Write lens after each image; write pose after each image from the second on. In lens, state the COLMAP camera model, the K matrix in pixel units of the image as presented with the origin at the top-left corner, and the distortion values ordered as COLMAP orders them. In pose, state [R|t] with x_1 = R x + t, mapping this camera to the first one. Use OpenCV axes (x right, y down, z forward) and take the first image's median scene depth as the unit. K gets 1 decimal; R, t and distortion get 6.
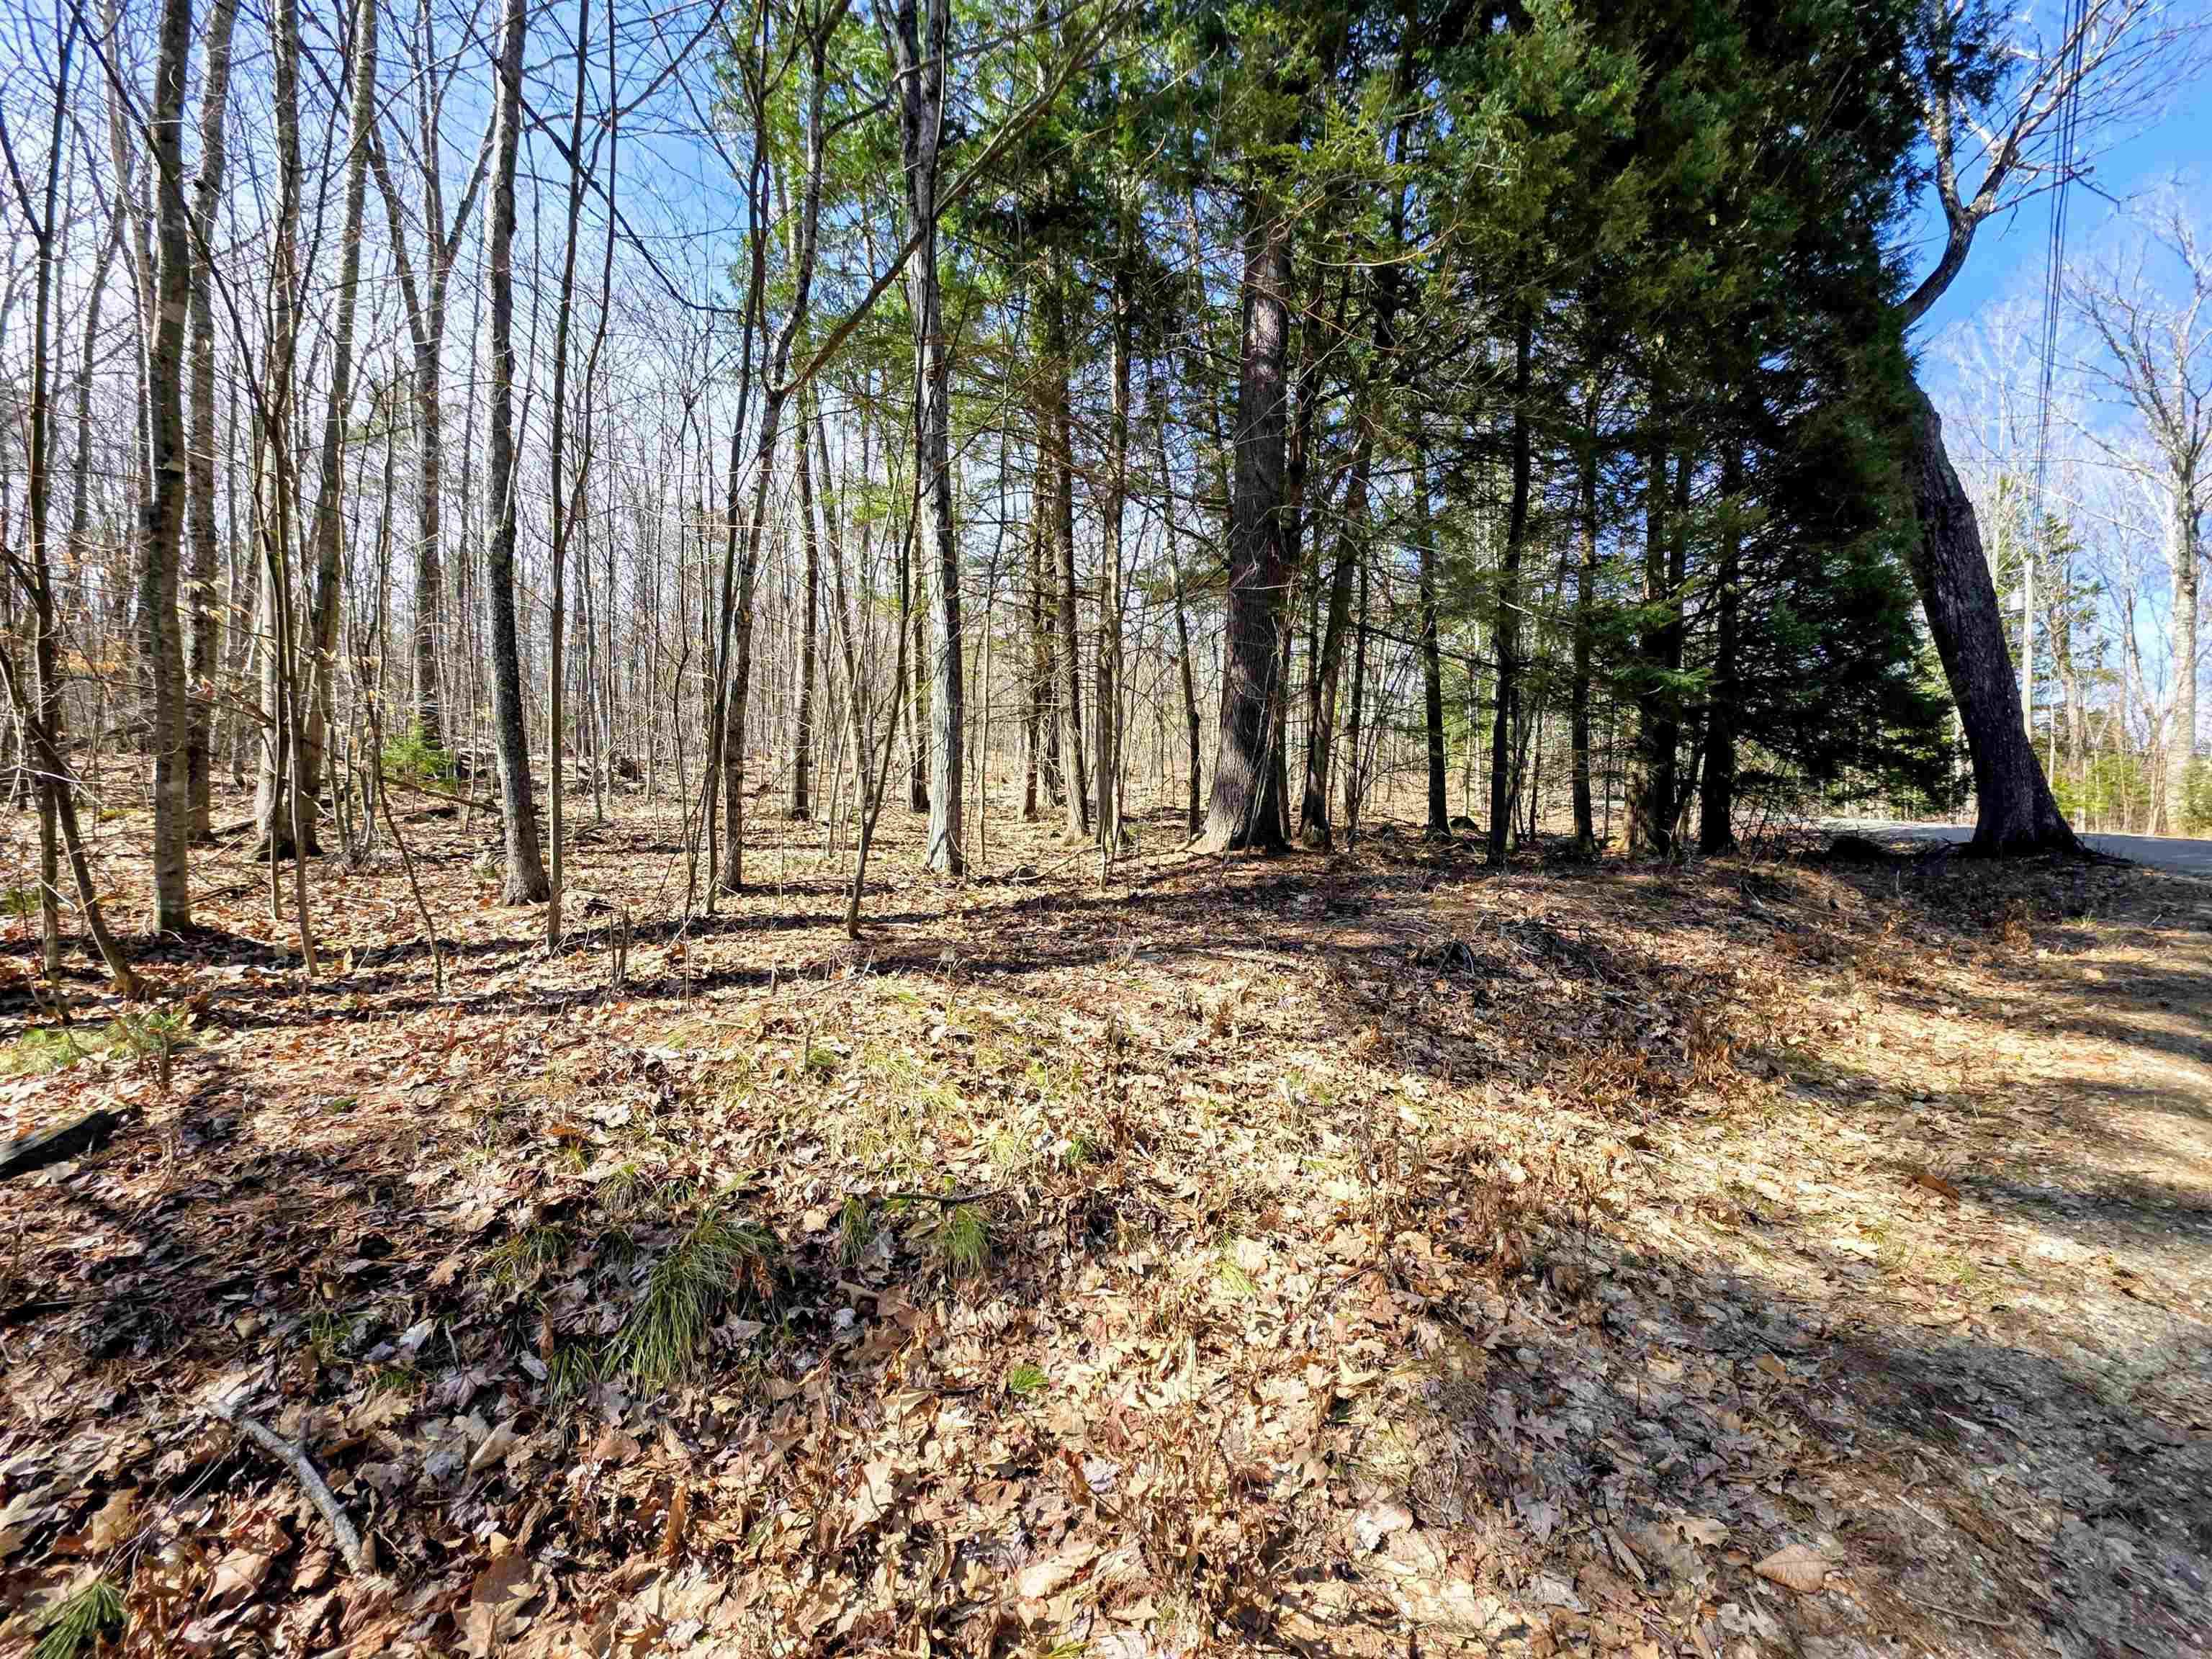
lens RADIAL K [[878.0, 0, 1113.3], [0, 878.0, 830.1], [0, 0, 1]] dist [0.000050, 0.001387]
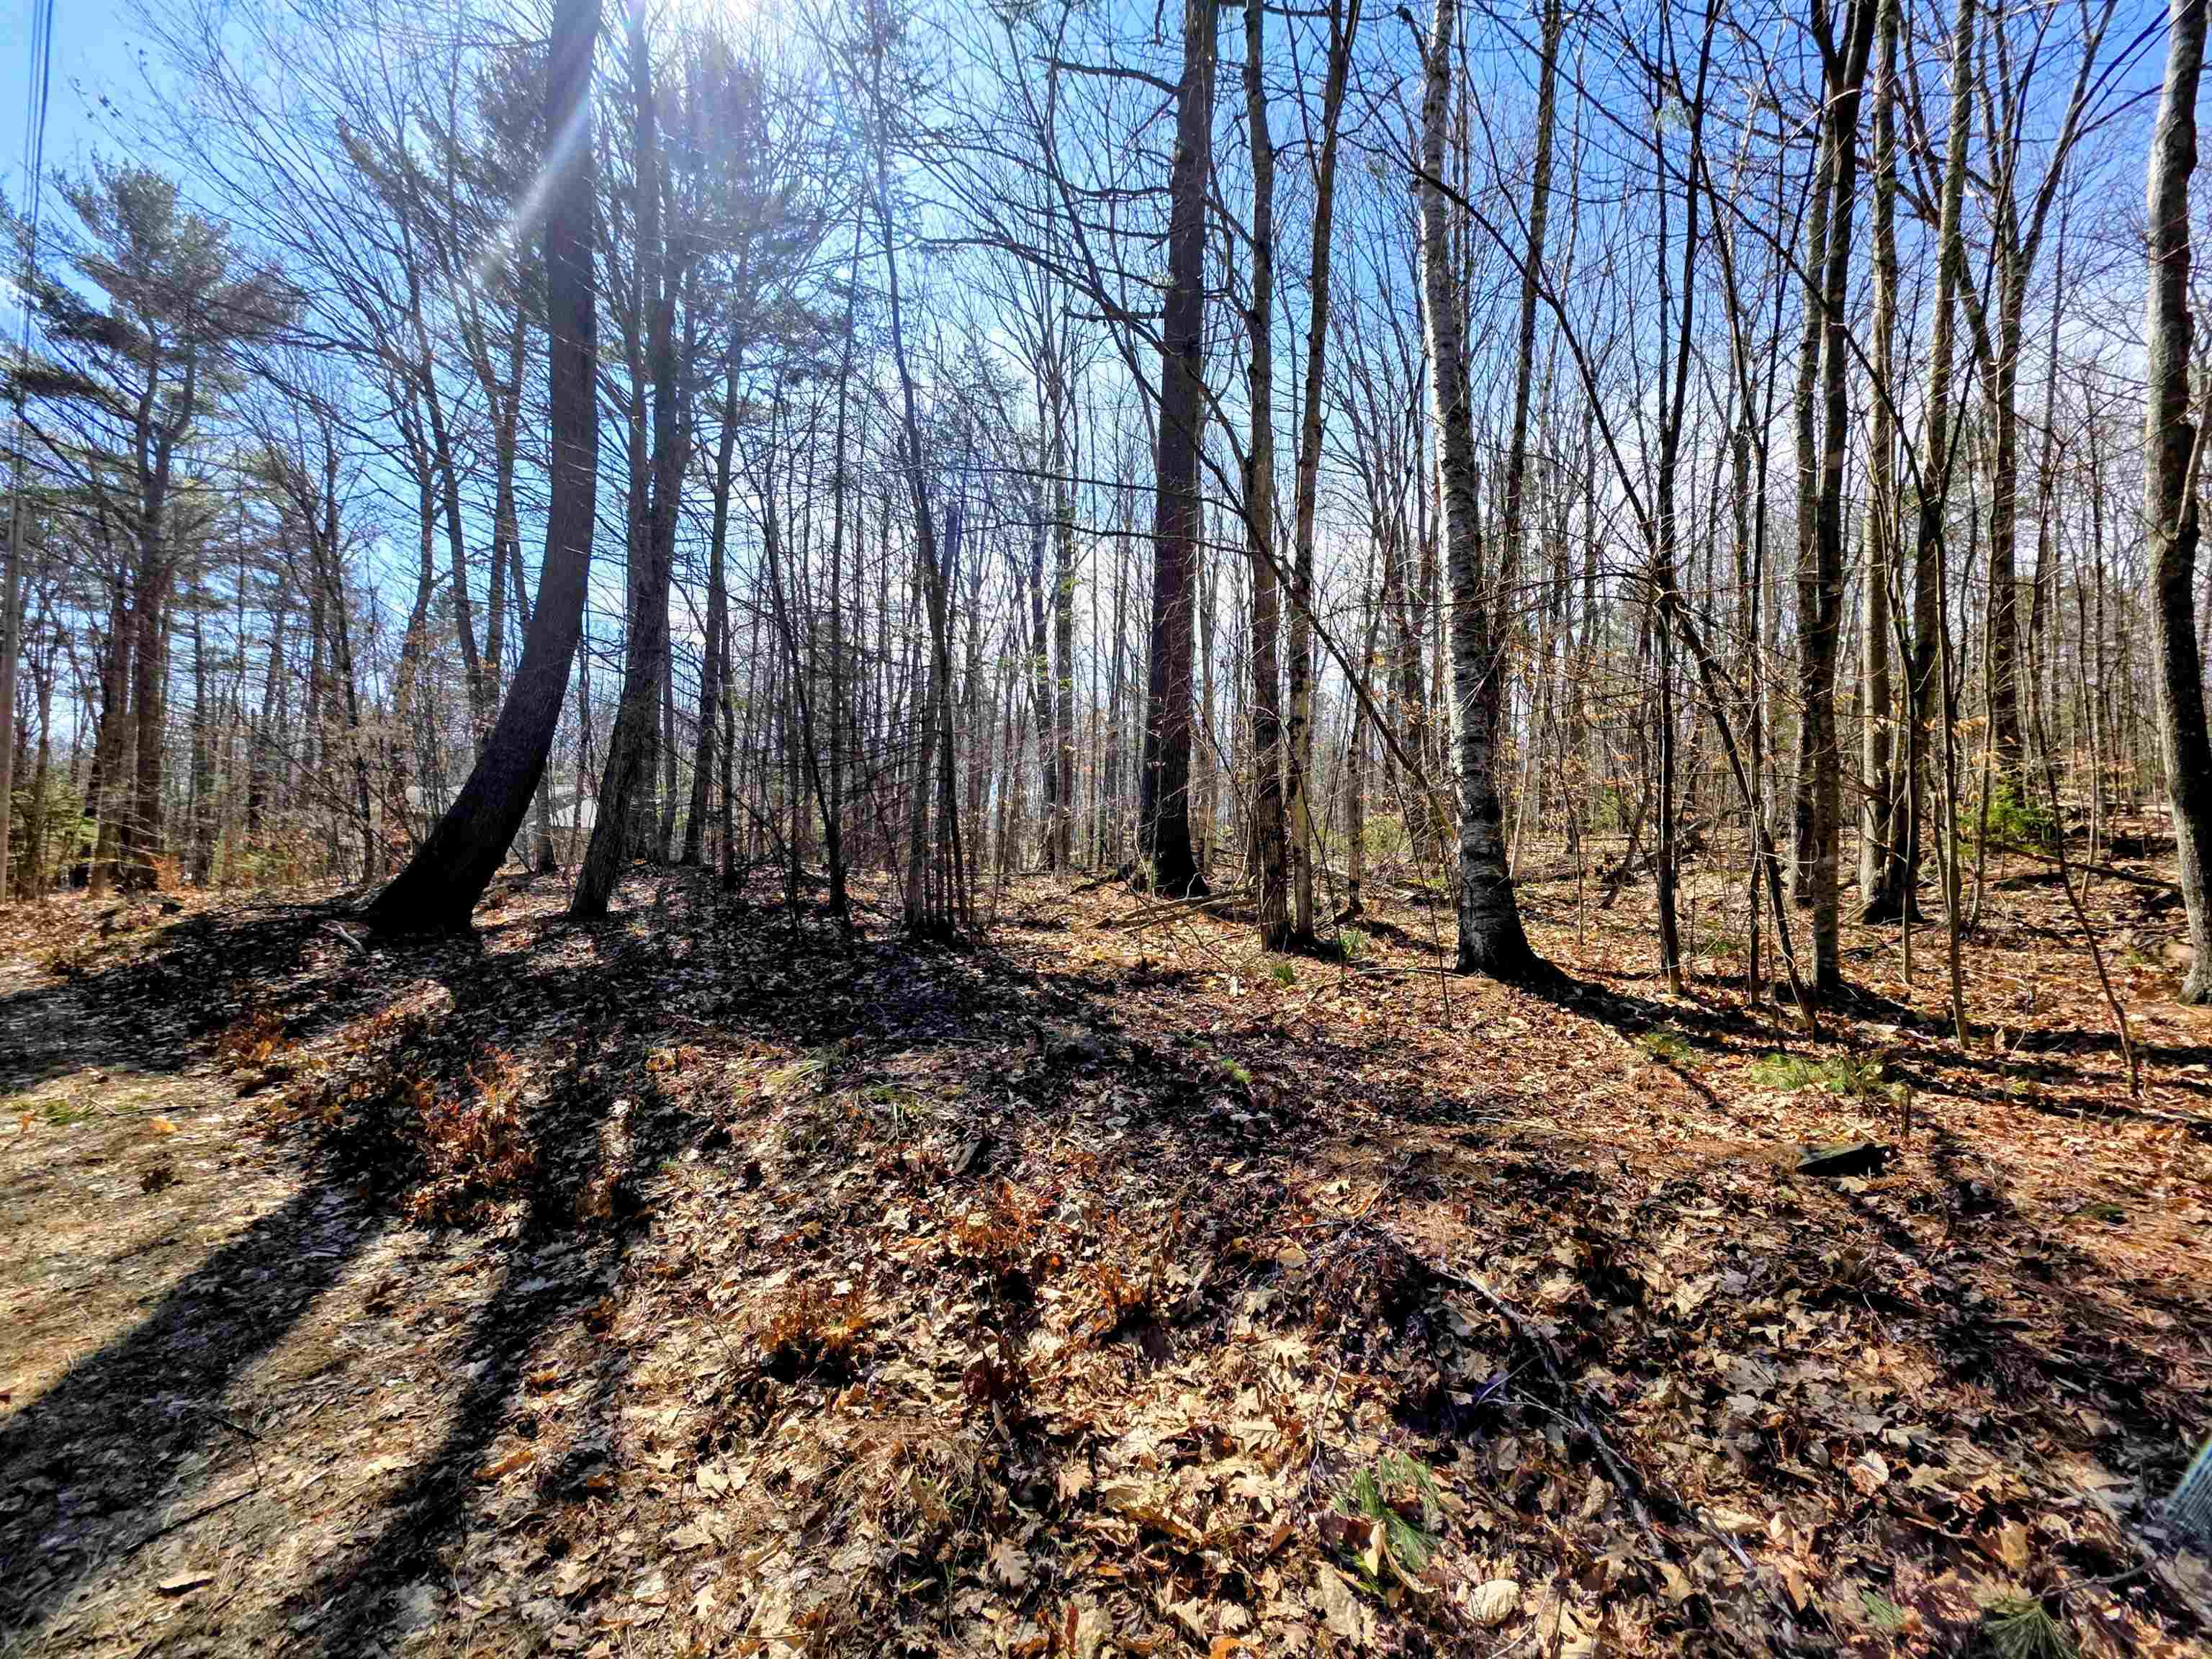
lens RADIAL K [[878.0, 0, 1112.0], [0, 878.0, 823.0], [0, 0, 1]] dist [0.000050, 0.001387]
pose [[0.138989, -0.046076, -0.989221, -0.051484], [-0.028616, 0.998313, -0.050520, -0.011218], [0.989880, 0.035329, 0.137436, -0.100408]]
